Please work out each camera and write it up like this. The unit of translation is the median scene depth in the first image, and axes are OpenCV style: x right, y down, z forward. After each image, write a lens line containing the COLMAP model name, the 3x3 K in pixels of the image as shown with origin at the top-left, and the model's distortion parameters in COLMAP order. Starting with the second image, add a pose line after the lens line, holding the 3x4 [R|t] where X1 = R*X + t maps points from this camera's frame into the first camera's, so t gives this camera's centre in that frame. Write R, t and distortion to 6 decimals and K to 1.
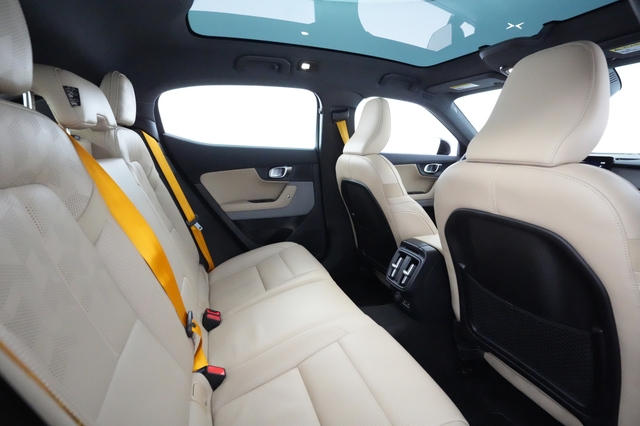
lens RADIAL K [[319.7, 0, 320.0], [0, 319.7, 213.0], [0, 0, 1]] dist [0.000159, 0.000174]
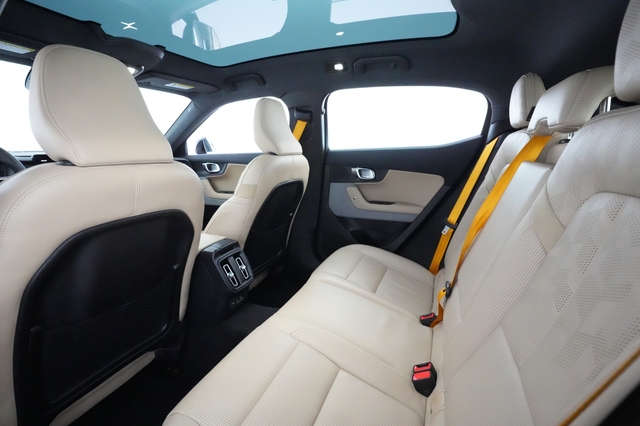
lens RADIAL K [[319.7, 0, 320.0], [0, 319.7, 213.0], [0, 0, 1]] dist [0.000159, 0.000174]
pose [[-0.771852, -0.146580, 0.618676, -0.549162], [0.125693, 0.918680, 0.374471, -0.337917], [-0.623255, 0.366799, -0.690661, 1.511140]]
